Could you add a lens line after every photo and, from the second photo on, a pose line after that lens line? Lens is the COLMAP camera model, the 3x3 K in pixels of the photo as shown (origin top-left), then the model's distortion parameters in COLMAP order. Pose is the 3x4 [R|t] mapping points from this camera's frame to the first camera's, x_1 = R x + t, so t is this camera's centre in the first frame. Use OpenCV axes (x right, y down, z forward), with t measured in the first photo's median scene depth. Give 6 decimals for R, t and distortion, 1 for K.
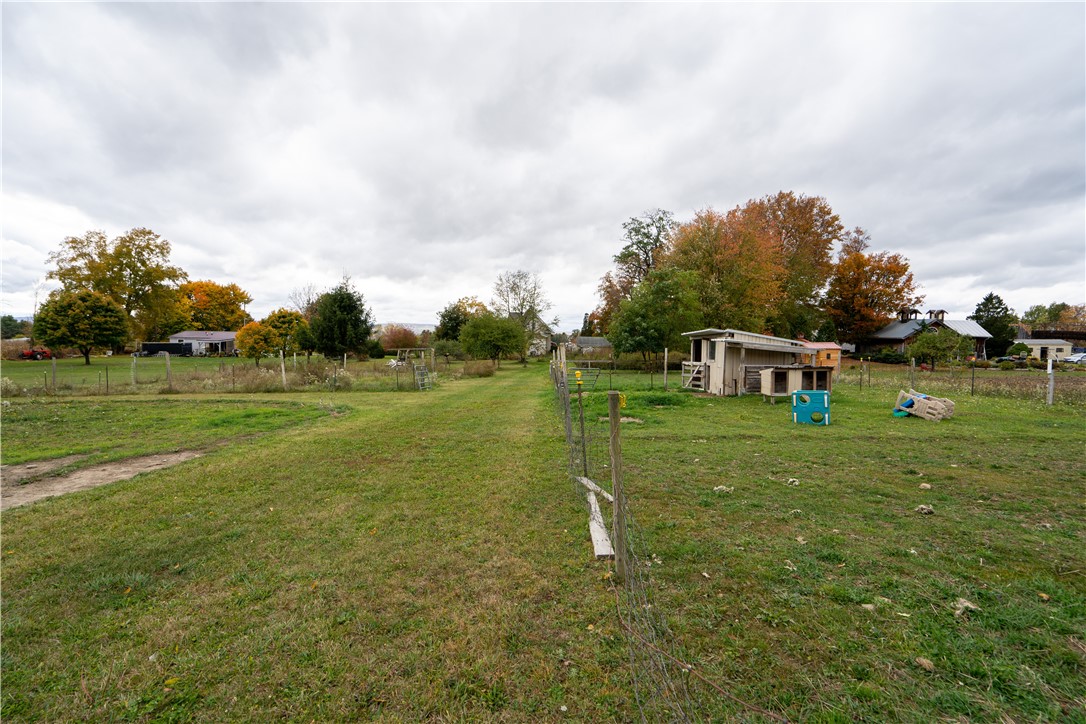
lens RADIAL K [[501.9, 0, 543.0], [0, 501.9, 362.0], [0, 0, 1]] dist [-0.000814, -0.000007]
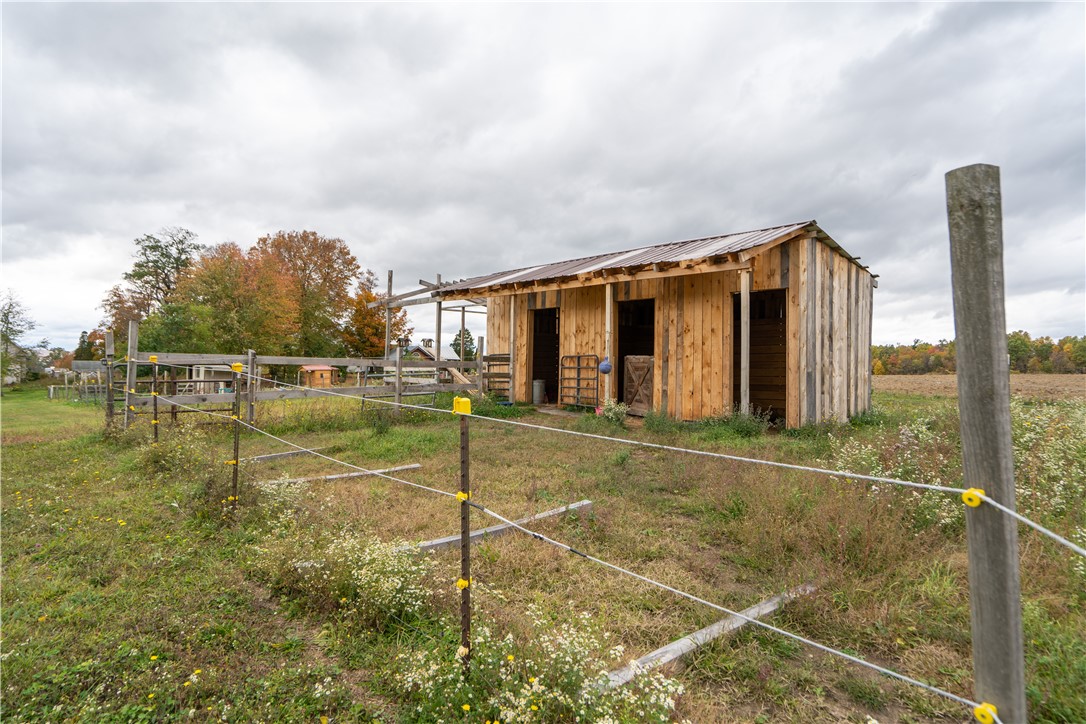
lens RADIAL K [[583.1, 0, 543.0], [0, 583.1, 362.0], [0, 0, 1]] dist [-0.000095, 0.000956]
pose [[0.724266, -0.008408, 0.689470, -0.040025], [0.038133, 0.998884, -0.027876, 0.010045], [-0.688466, 0.046481, 0.723778, -0.287757]]
